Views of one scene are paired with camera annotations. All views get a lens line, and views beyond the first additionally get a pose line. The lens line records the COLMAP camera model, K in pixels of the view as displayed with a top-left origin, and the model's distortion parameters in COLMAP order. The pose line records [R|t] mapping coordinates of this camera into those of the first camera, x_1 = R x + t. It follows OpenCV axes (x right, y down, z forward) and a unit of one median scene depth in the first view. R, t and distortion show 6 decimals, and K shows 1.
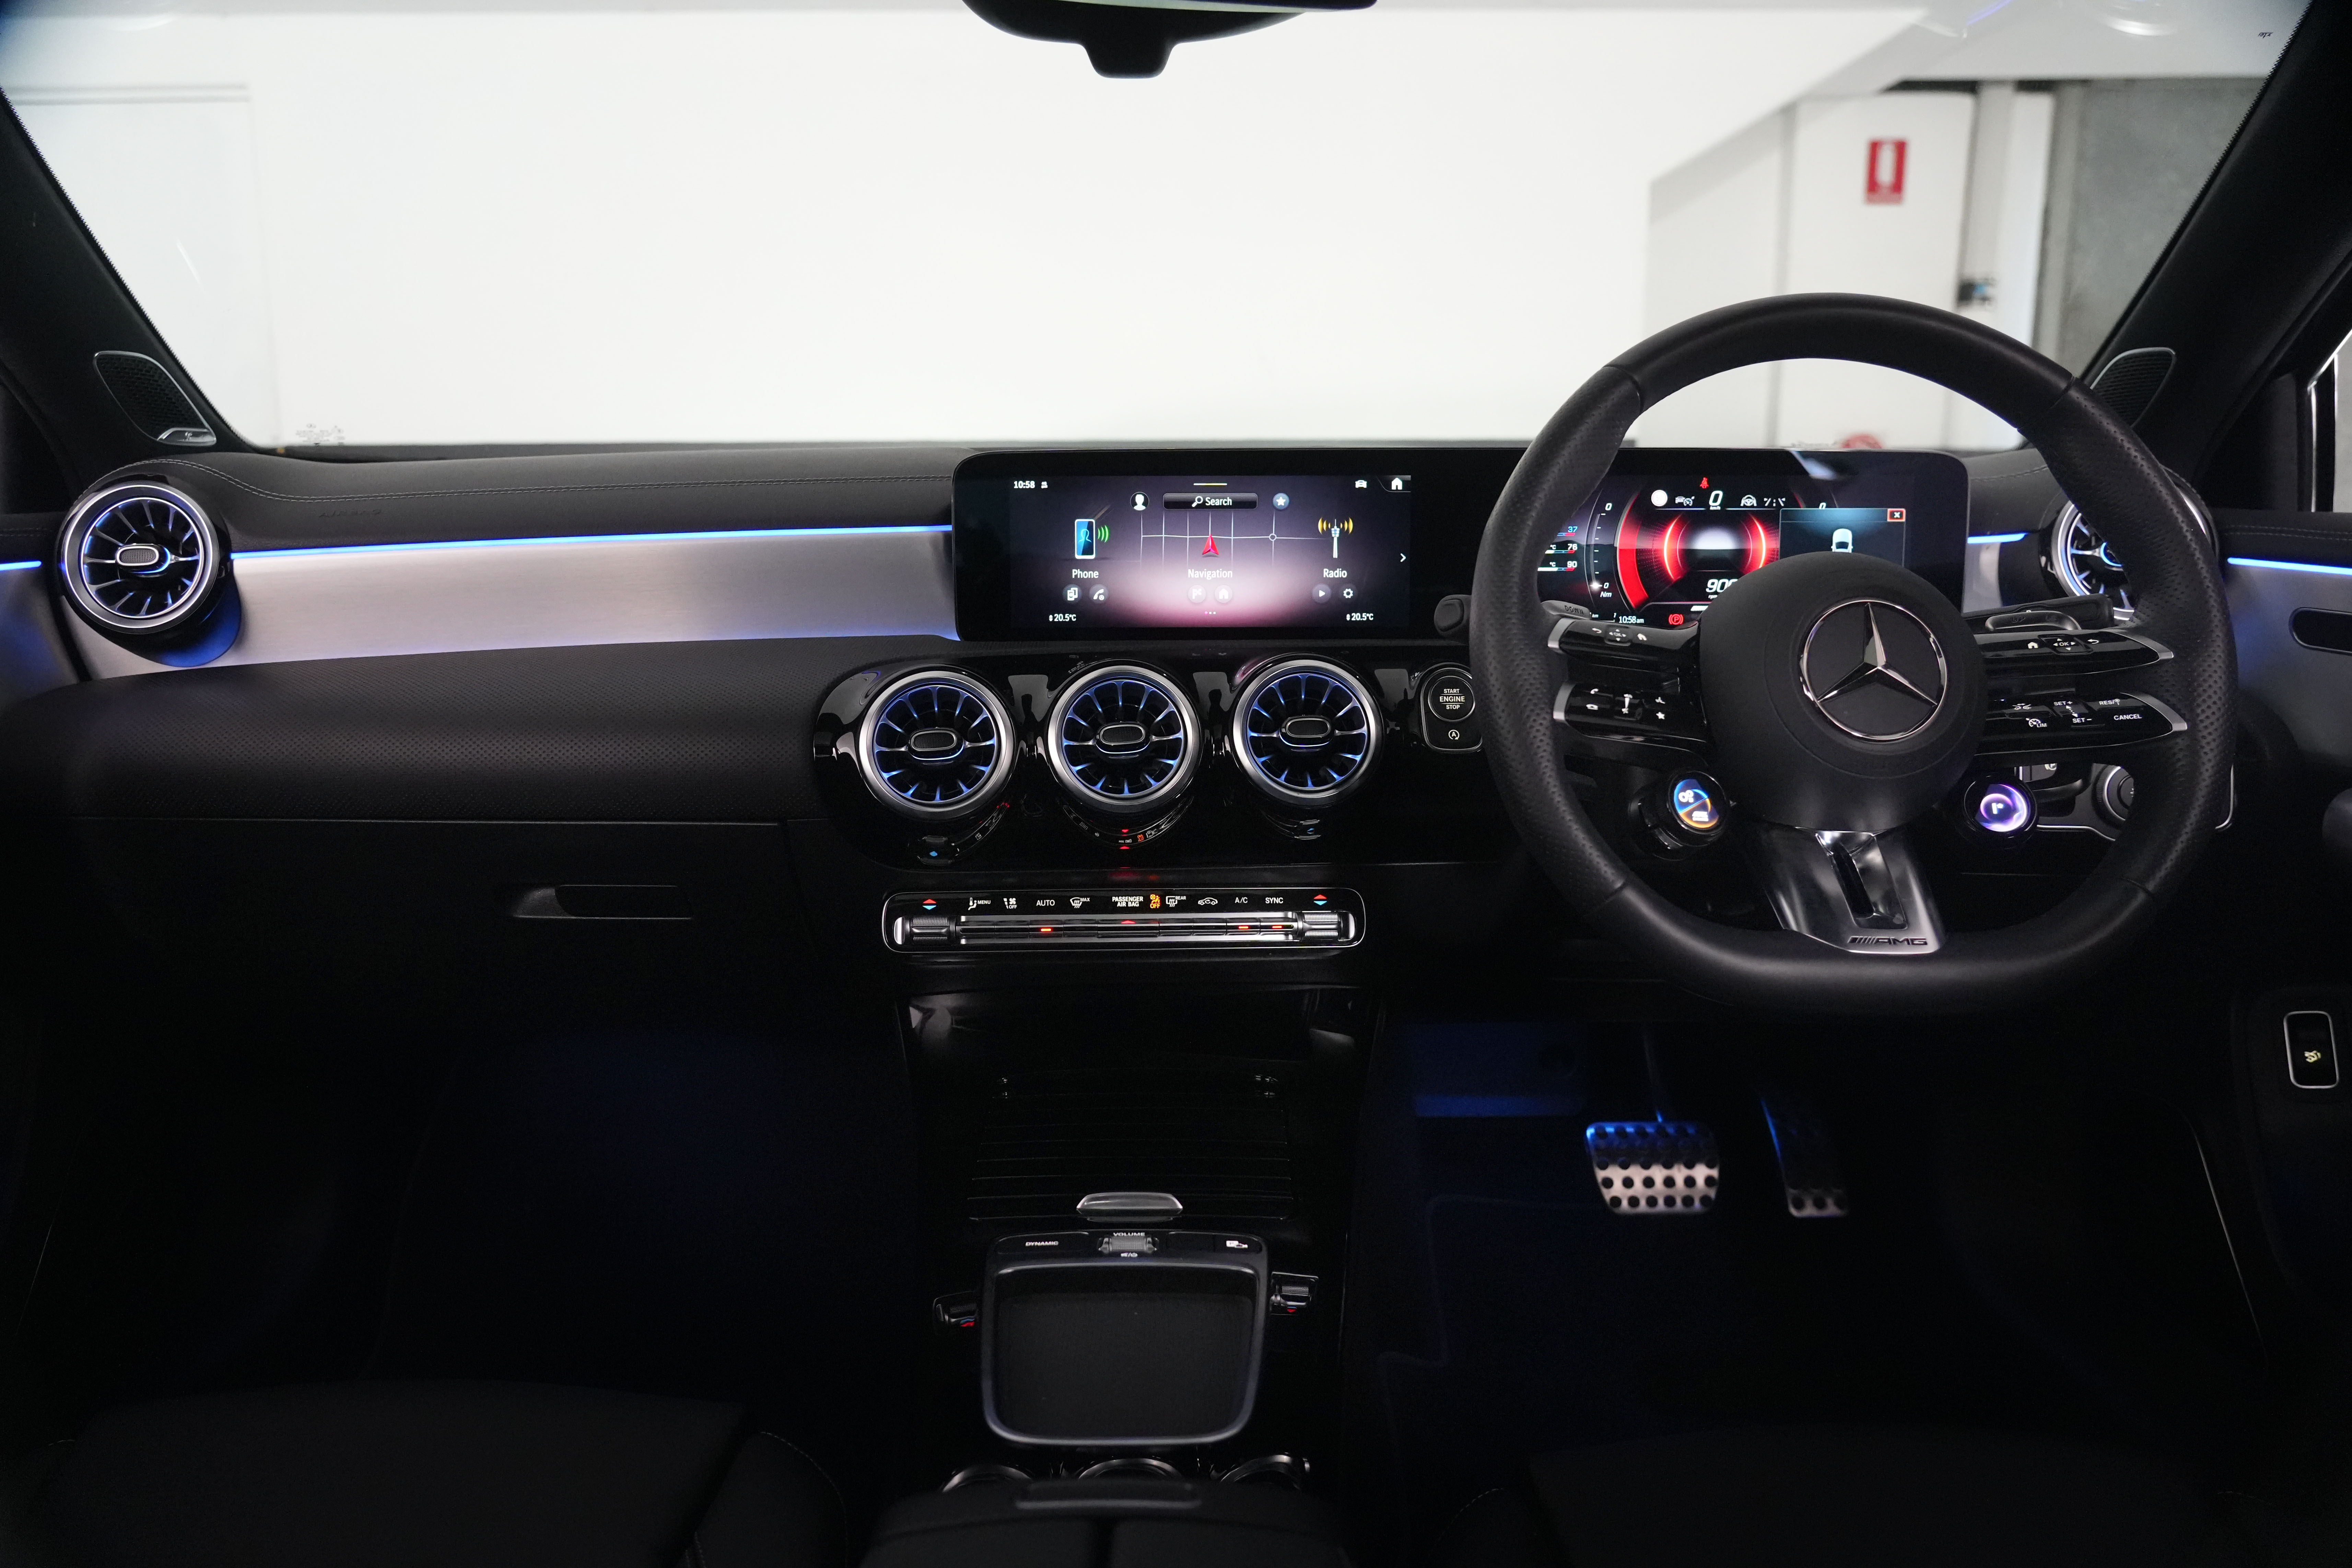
lens RADIAL K [[1781.2, 0, 1124.8], [0, 1781.2, 780.0], [0, 0, 1]] dist [-0.022406, 0.024795]
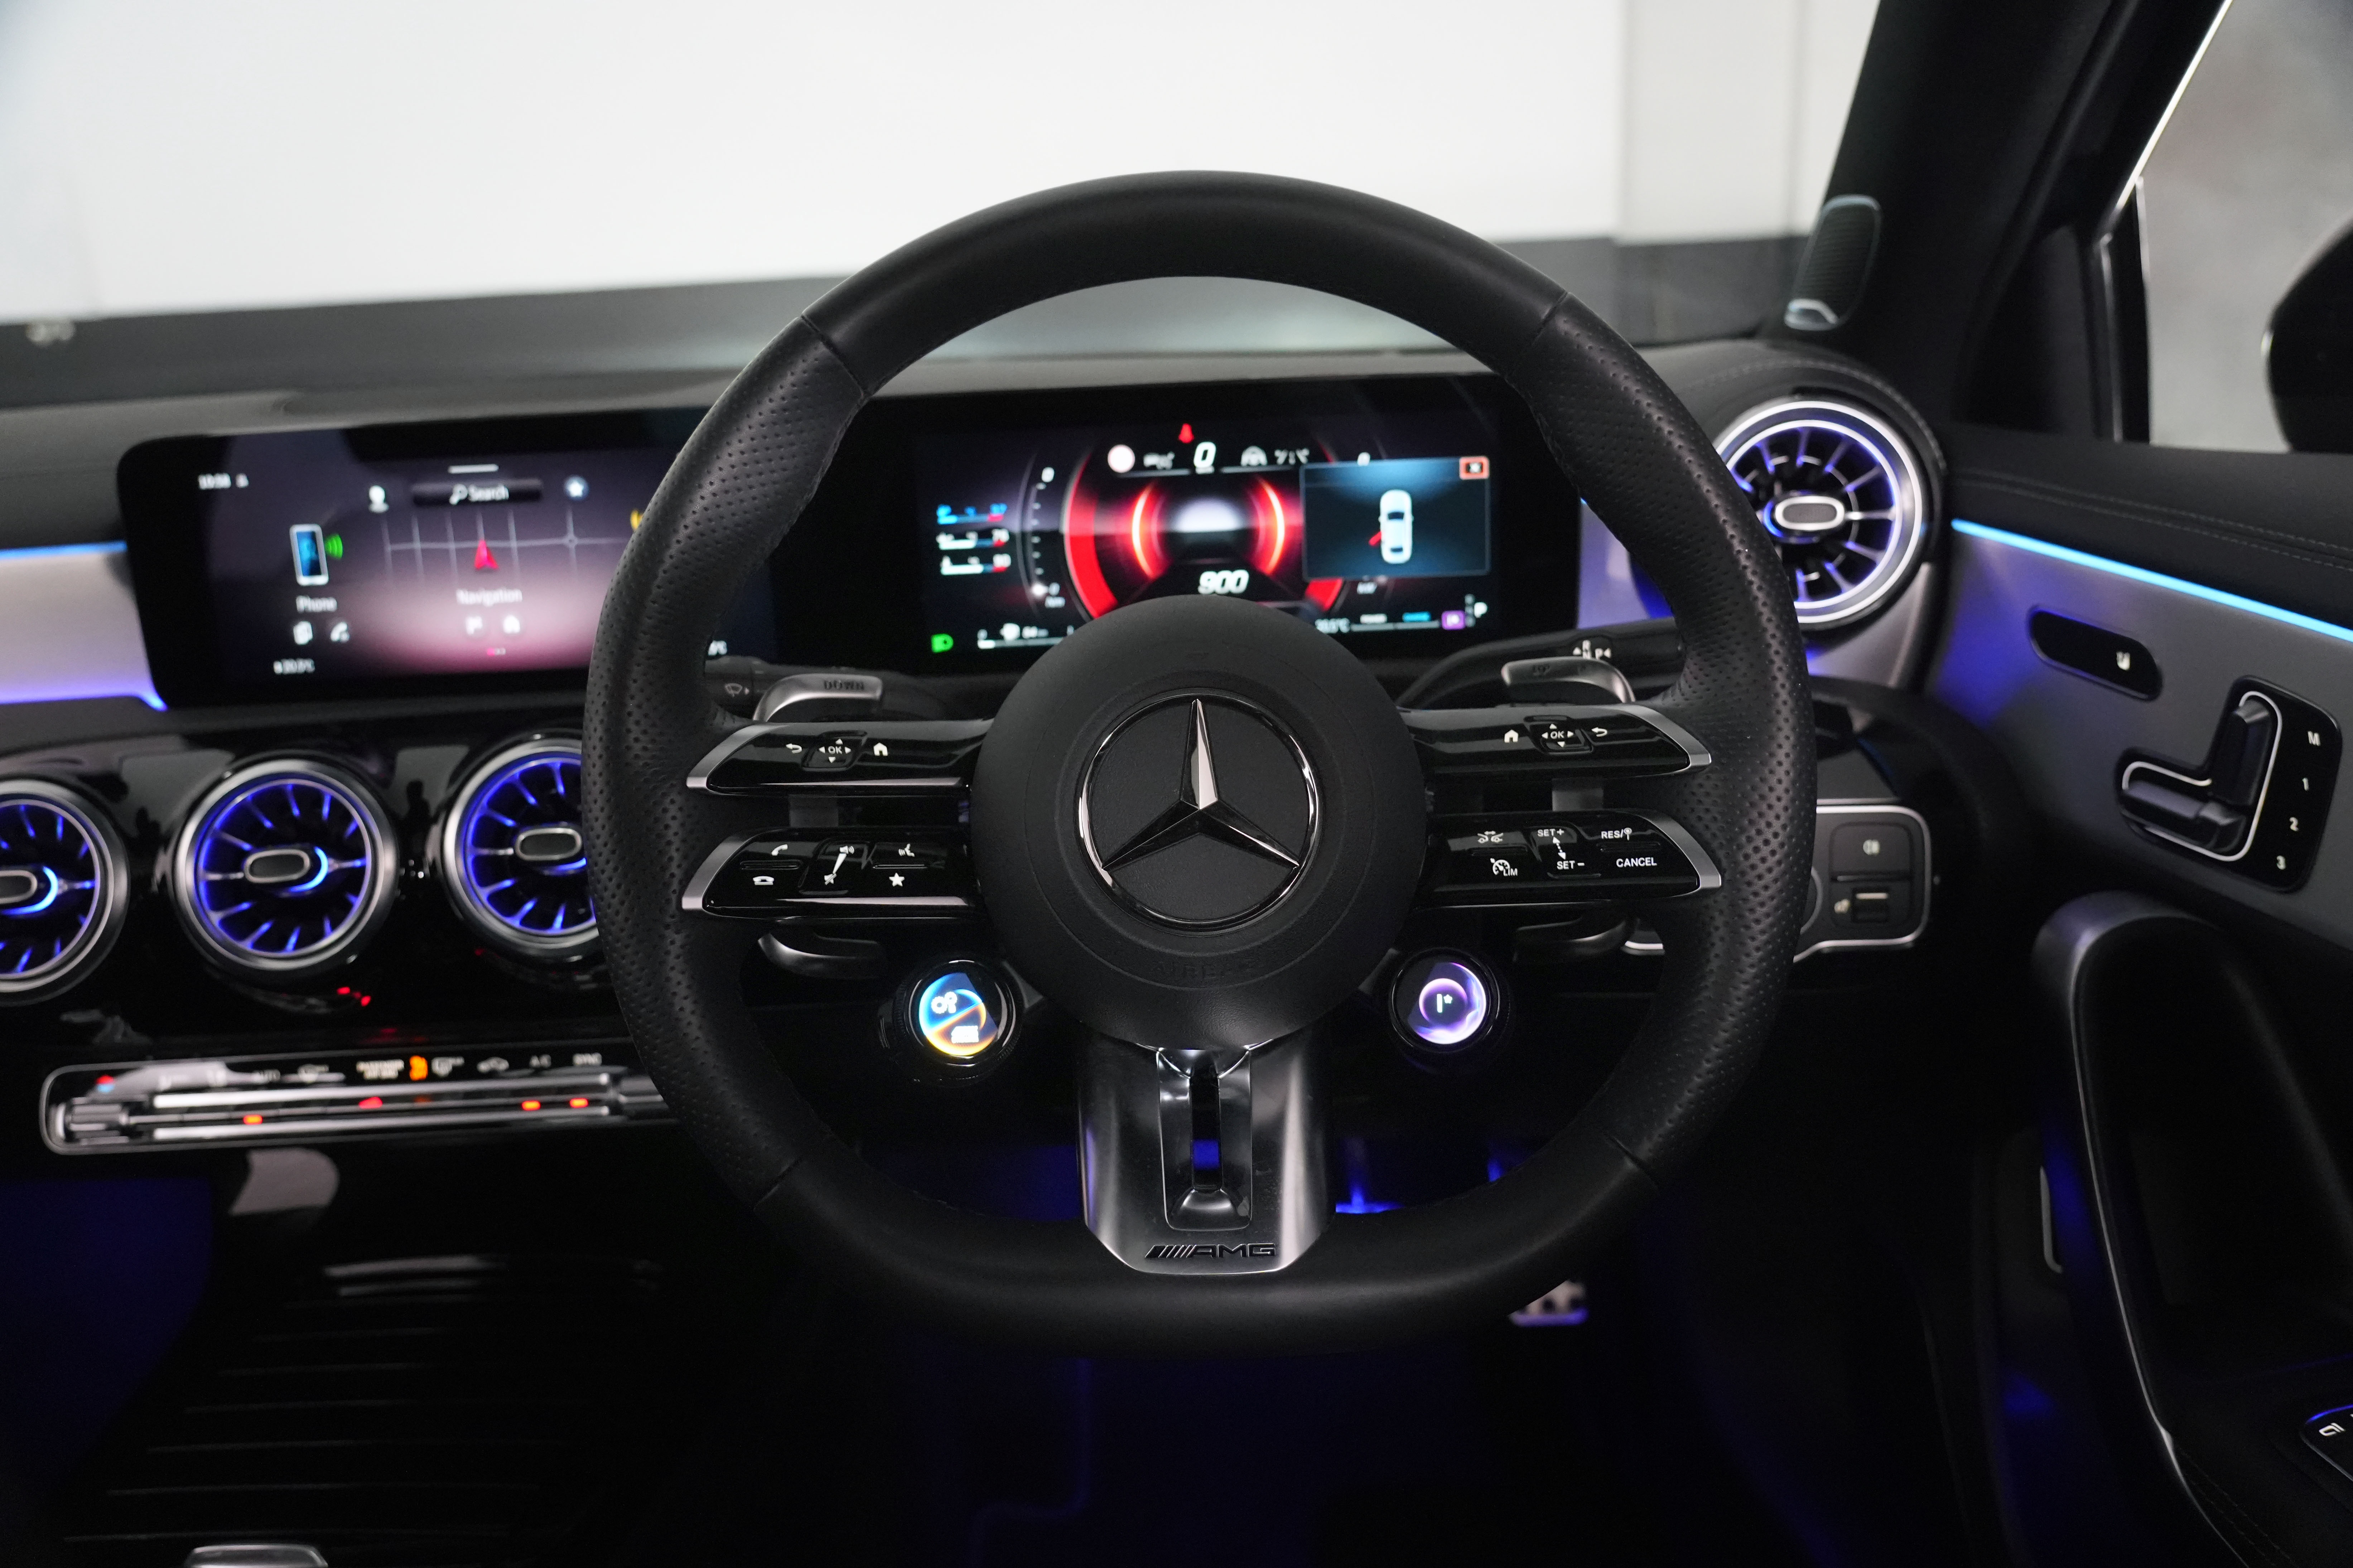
lens RADIAL K [[1781.7, 0, 1173.0], [0, 1781.7, 788.1], [0, 0, 1]] dist [-0.022406, 0.024795]
pose [[0.998440, -0.035513, -0.043086, 0.346566], [0.040310, 0.992417, 0.116123, -0.111854], [0.038635, -0.117679, 0.992300, 0.305888]]
